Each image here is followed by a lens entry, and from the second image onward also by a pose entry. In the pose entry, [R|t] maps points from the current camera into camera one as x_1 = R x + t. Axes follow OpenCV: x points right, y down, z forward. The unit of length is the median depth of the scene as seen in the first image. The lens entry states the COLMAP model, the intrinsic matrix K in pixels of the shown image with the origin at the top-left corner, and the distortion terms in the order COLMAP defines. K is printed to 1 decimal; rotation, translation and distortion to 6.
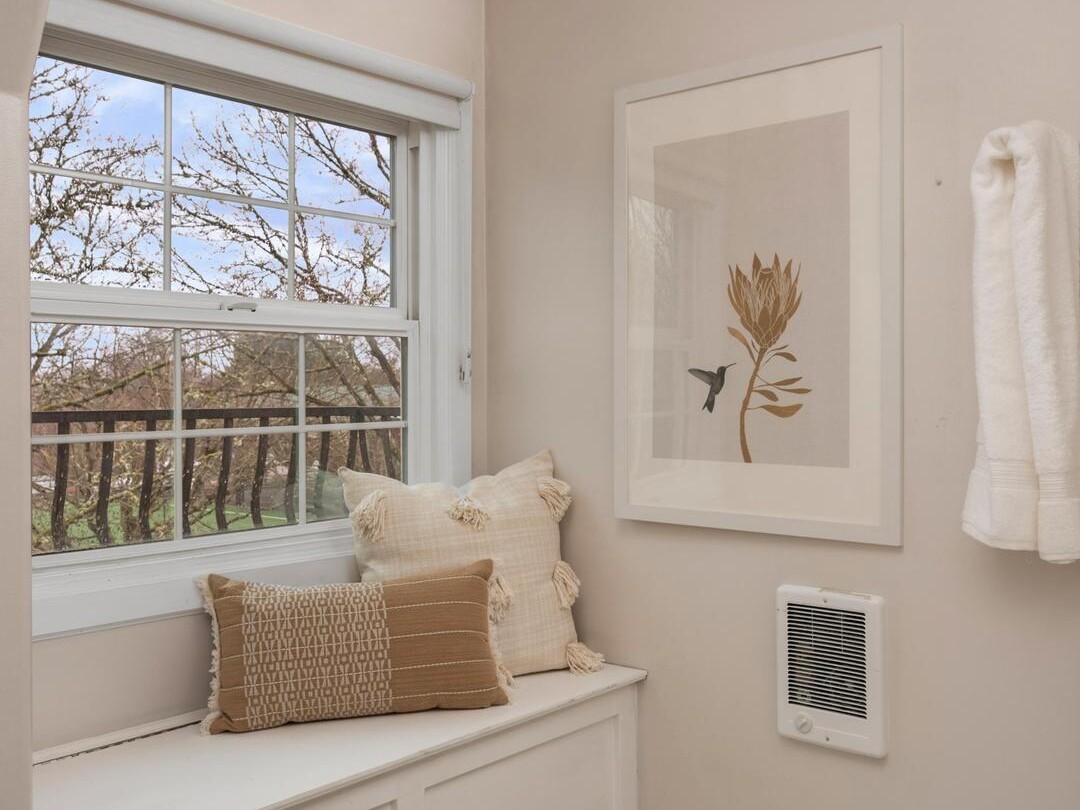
lens RADIAL K [[1029.9, 0, 539.1], [0, 1029.9, 400.9], [0, 0, 1]] dist [-0.008587, 0.000000]
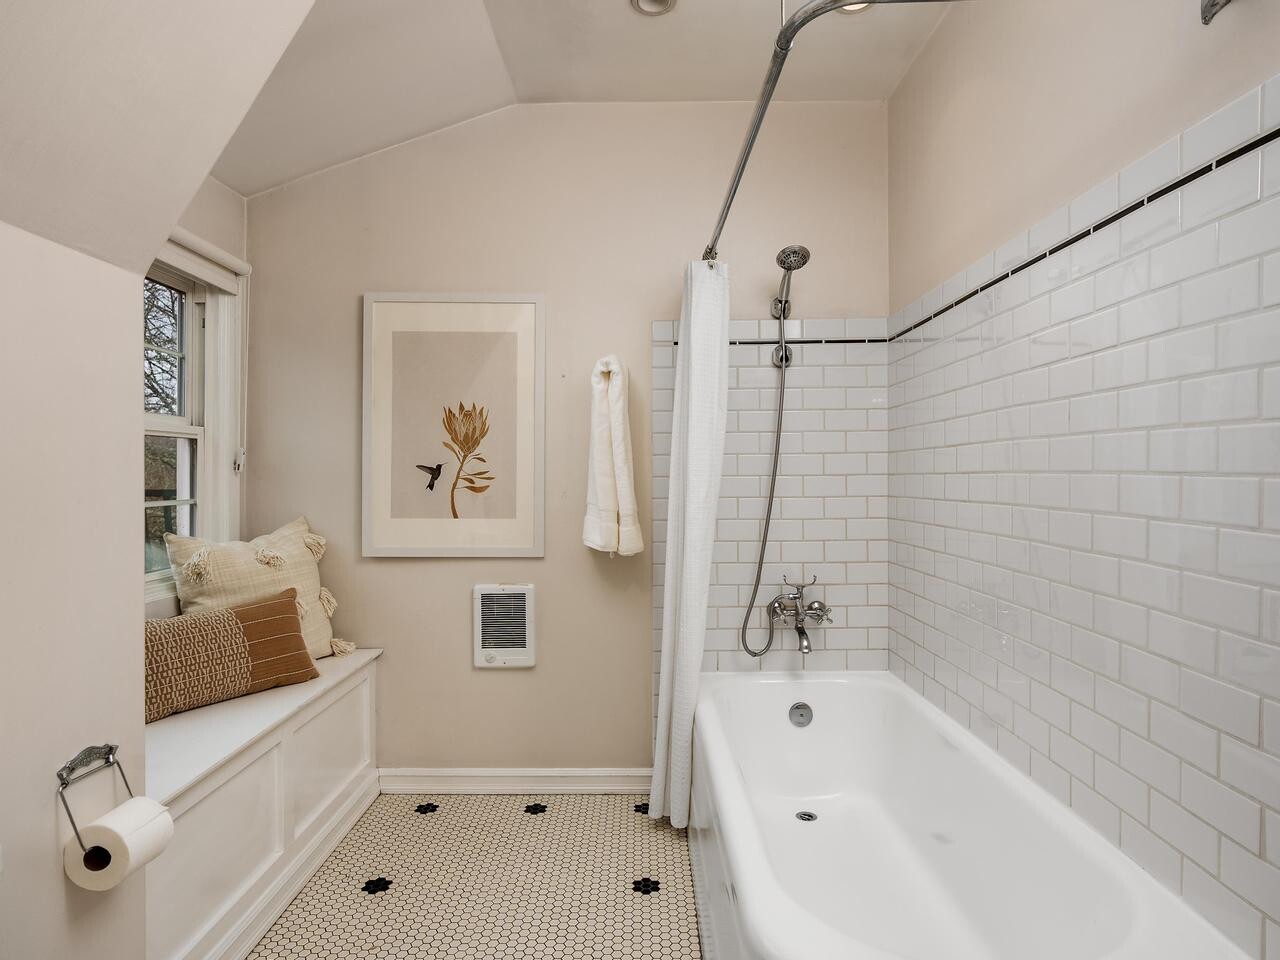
lens RADIAL K [[729.5, 0, 641.8], [0, 729.5, 485.7], [0, 0, 1]] dist [0.000150, -0.000177]
pose [[0.745958, -0.003201, 0.665985, -0.403376], [0.003635, 0.999993, 0.000735, 0.003613], [-0.665983, 0.001872, 0.745965, -0.159404]]
